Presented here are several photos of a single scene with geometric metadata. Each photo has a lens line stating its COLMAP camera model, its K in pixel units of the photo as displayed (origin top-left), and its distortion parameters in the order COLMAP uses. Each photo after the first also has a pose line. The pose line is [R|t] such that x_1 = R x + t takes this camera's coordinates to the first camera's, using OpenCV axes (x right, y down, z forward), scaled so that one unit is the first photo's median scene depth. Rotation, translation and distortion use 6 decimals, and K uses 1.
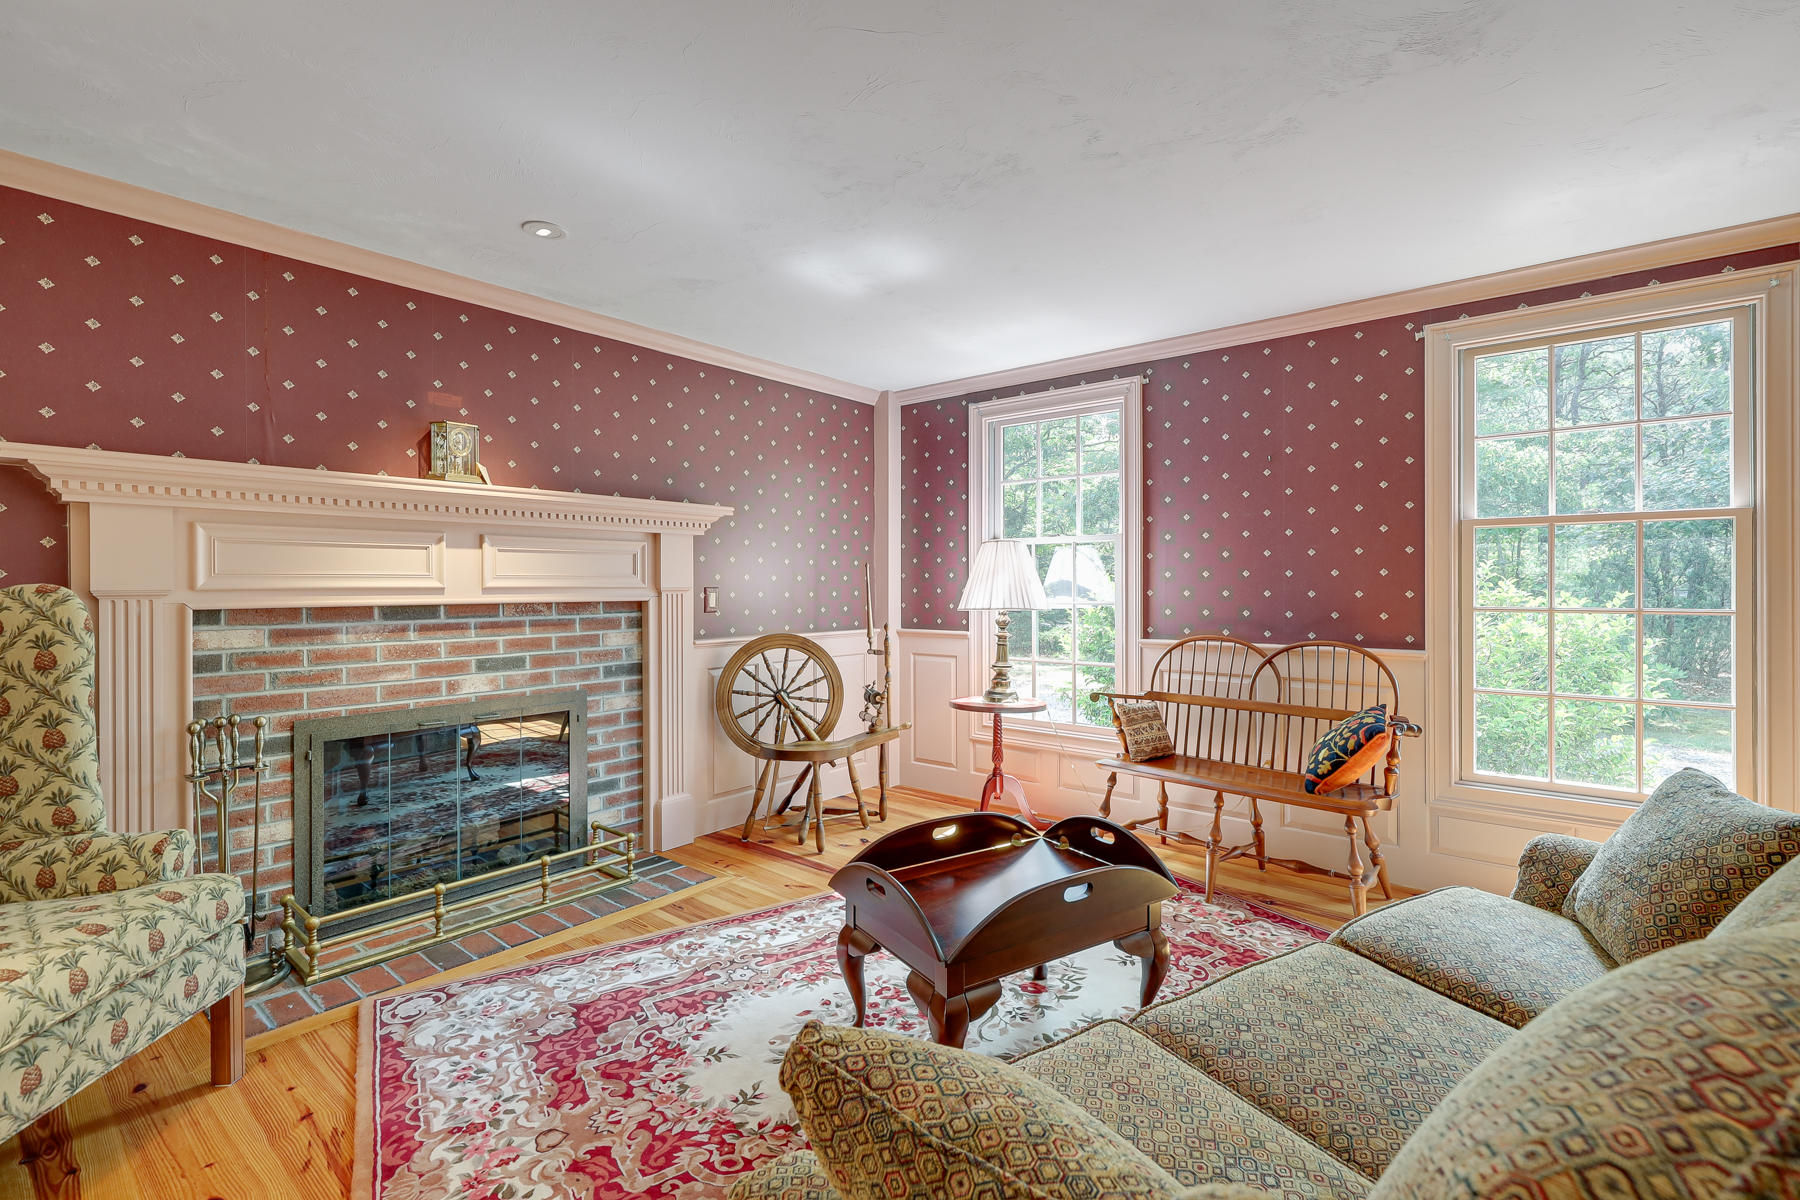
lens RADIAL K [[842.0, 0, 908.8], [0, 842.0, 586.5], [0, 0, 1]] dist [-0.001730, -0.000368]
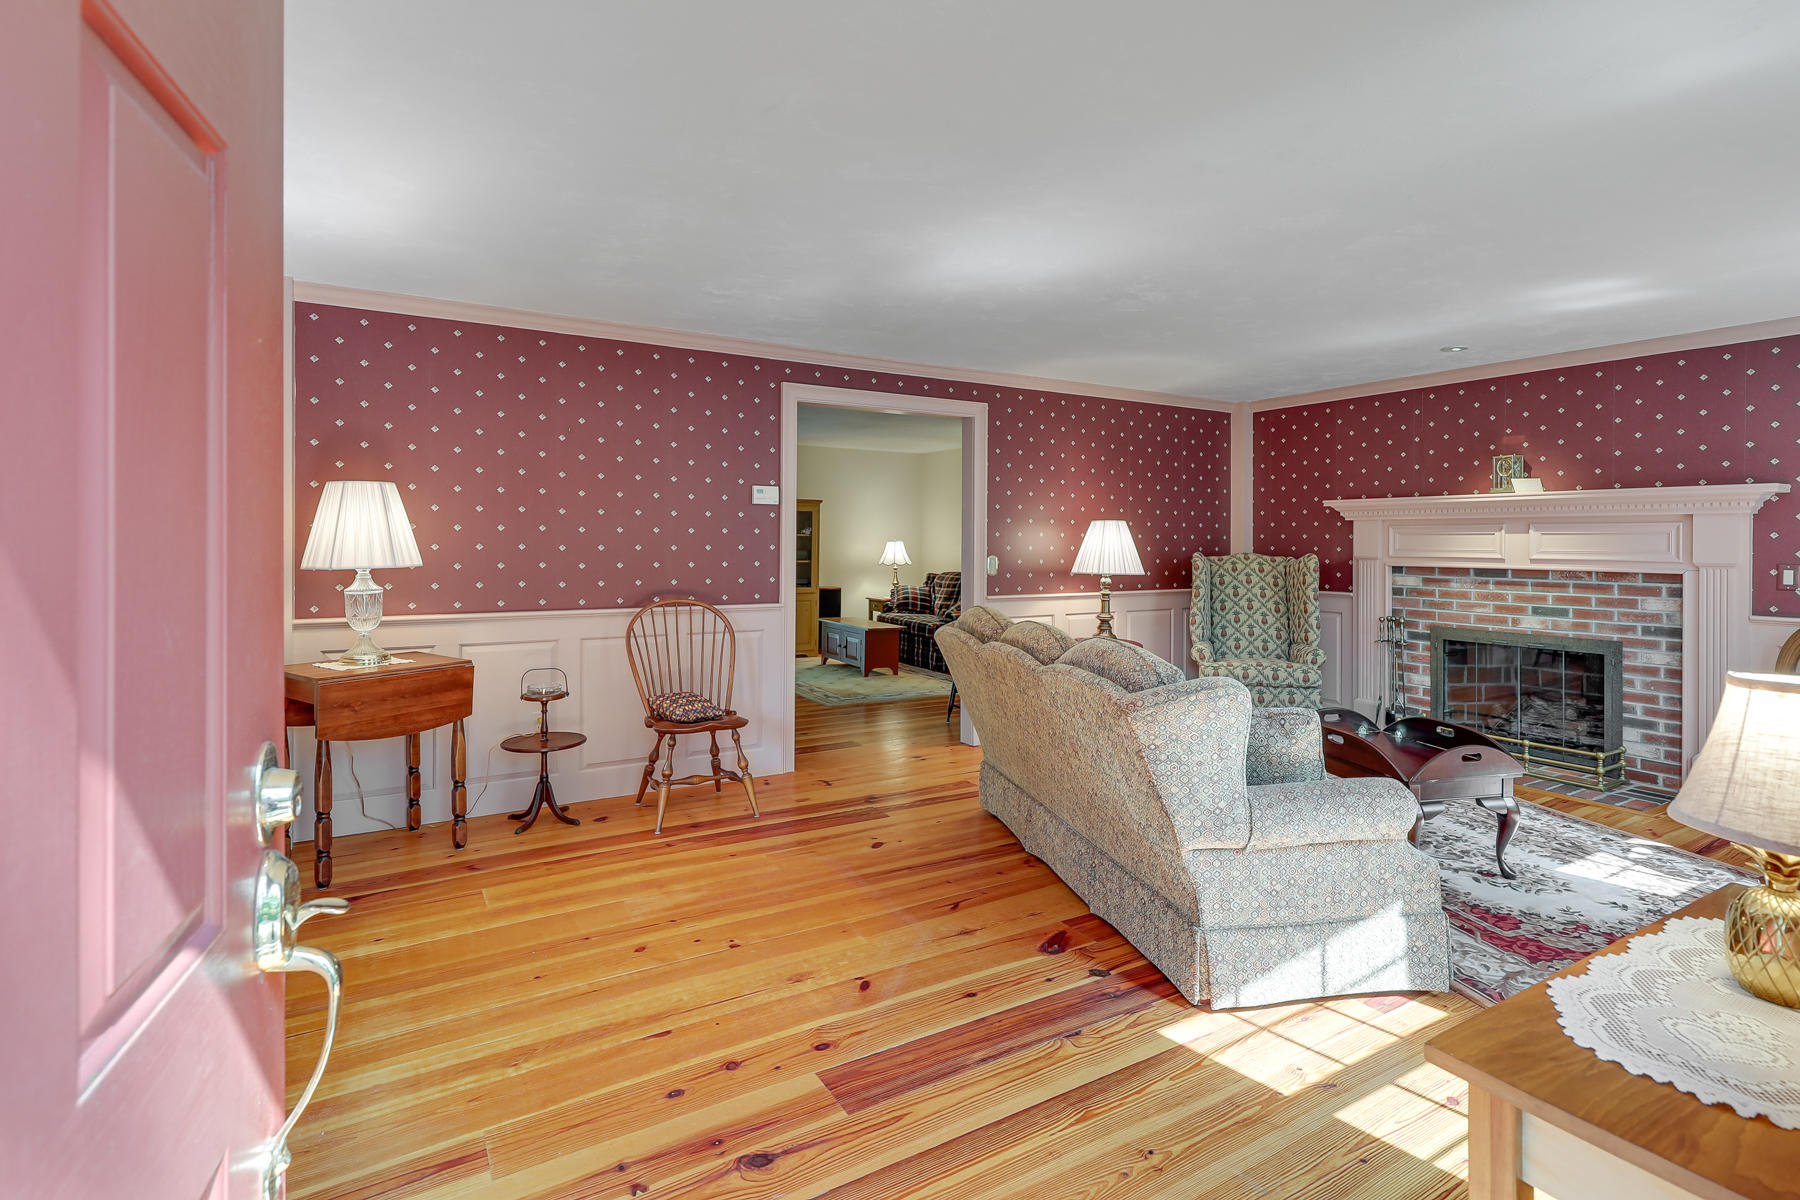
lens RADIAL K [[842.0, 0, 899.9], [0, 842.0, 546.7], [0, 0, 1]] dist [-0.001730, -0.000368]
pose [[-0.379144, 0.003164, -0.925332, 1.356807], [-0.010518, 0.999915, 0.007728, -0.021044], [0.925278, 0.012663, -0.379079, 0.533926]]
